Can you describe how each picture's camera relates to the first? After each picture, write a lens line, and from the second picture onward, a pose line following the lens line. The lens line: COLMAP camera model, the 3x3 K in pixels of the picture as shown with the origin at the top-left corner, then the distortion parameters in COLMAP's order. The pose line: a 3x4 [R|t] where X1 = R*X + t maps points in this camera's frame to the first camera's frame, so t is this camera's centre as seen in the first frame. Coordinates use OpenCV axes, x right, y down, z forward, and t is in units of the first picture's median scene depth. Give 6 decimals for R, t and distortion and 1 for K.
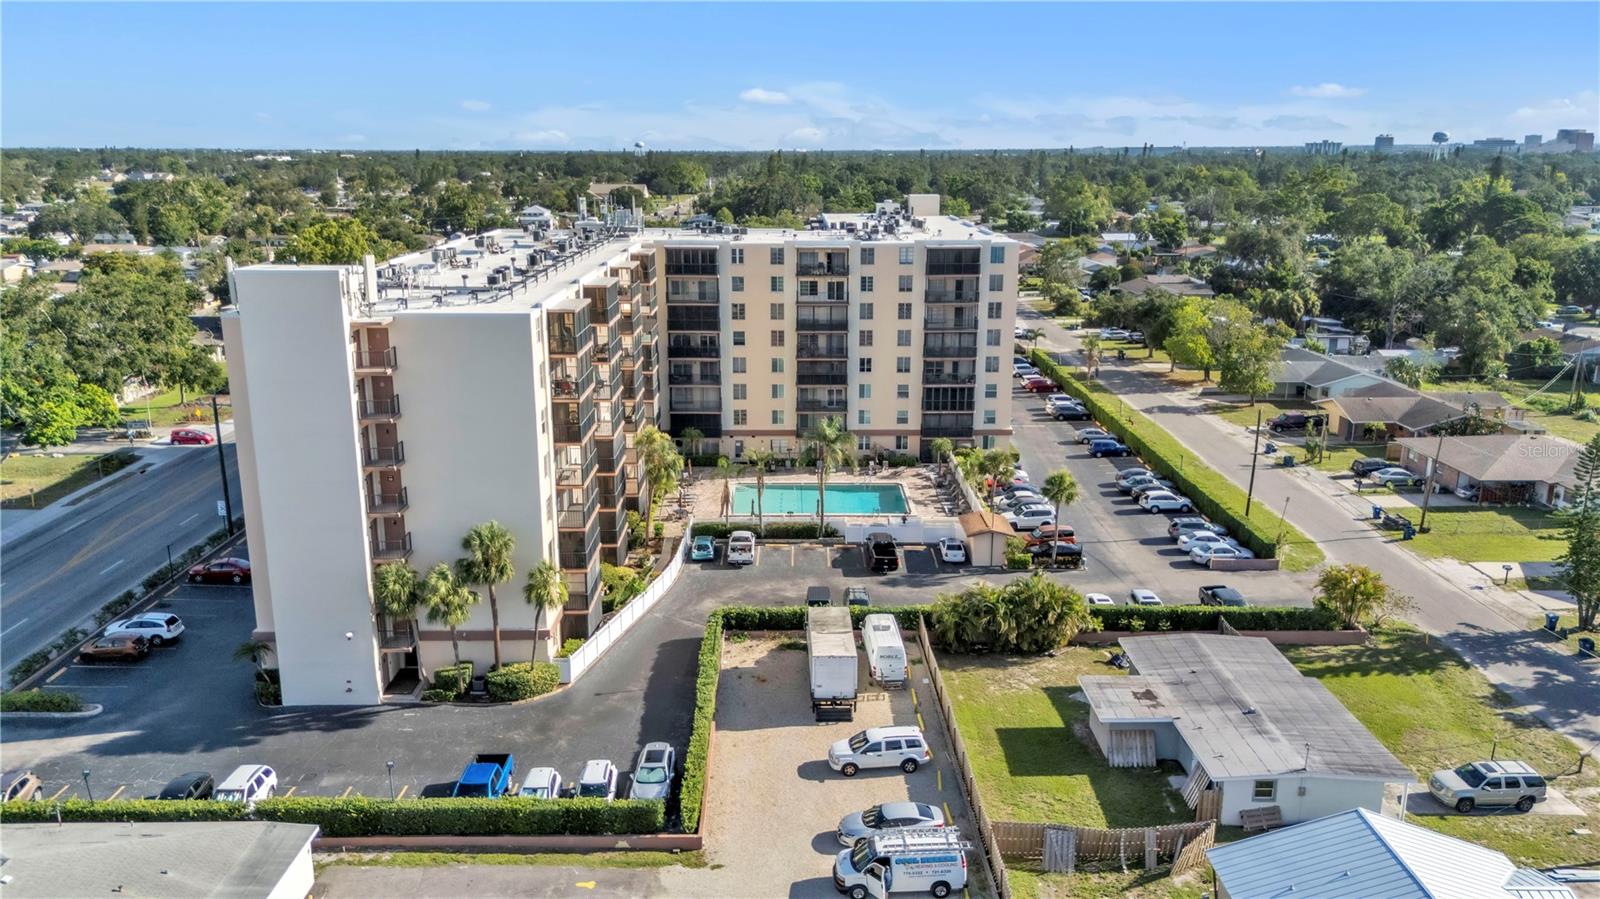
lens RADIAL K [[1168.4, 0, 807.1], [0, 1168.4, 444.1], [0, 0, 1]] dist [0.057123, -0.042225]
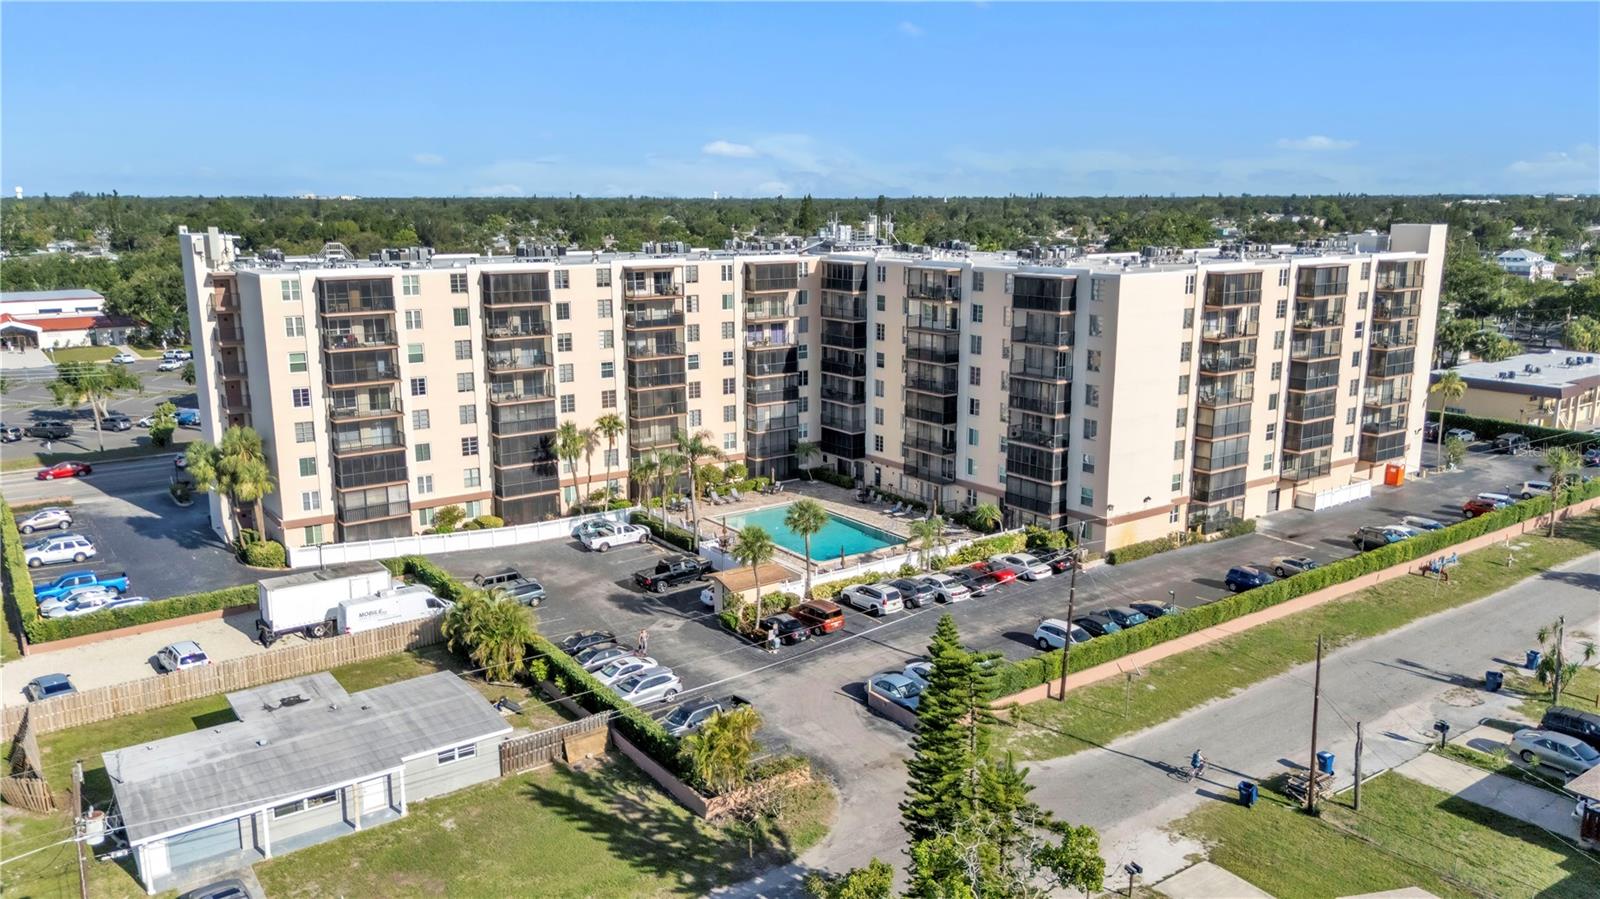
lens RADIAL K [[1168.4, 0, 807.1], [0, 1168.4, 444.1], [0, 0, 1]] dist [0.057123, -0.042225]
pose [[0.586168, 0.167415, -0.792704, 0.674181], [-0.196214, 0.978625, 0.061590, -0.070650], [0.786070, 0.119438, 0.606488, 0.386672]]
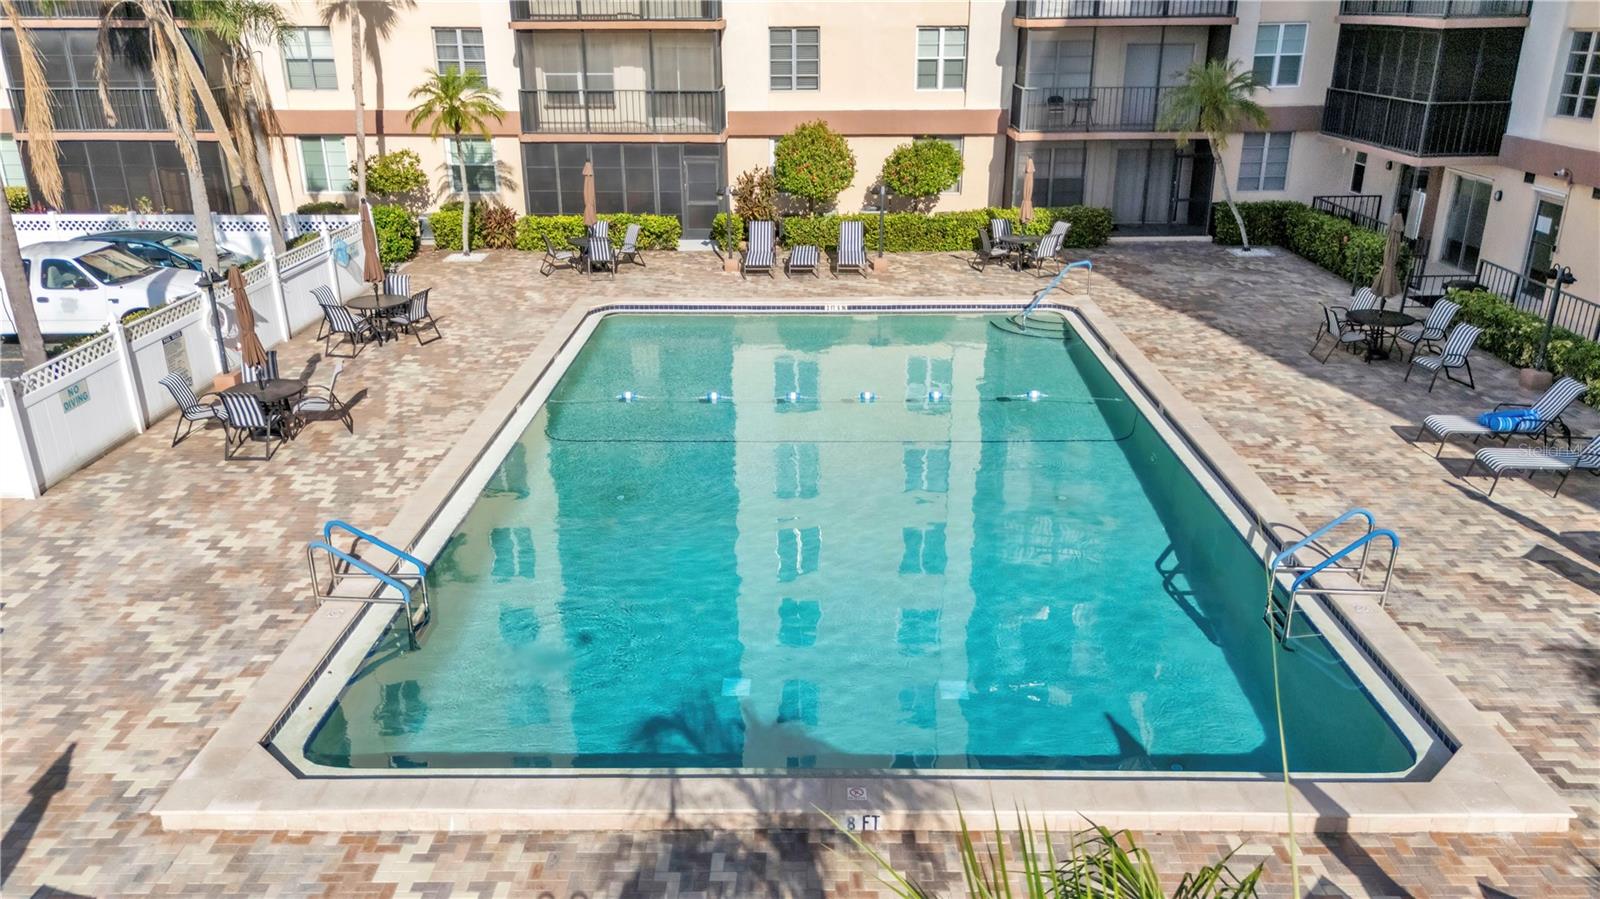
lens RADIAL K [[1168.4, 0, 807.1], [0, 1168.4, 444.1], [0, 0, 1]] dist [0.057123, -0.042225]
pose [[-0.012235, 0.349265, -0.936944, 0.136718], [-0.238039, 0.909059, 0.341979, -0.004051], [0.971179, 0.227213, 0.072016, 0.905350]]
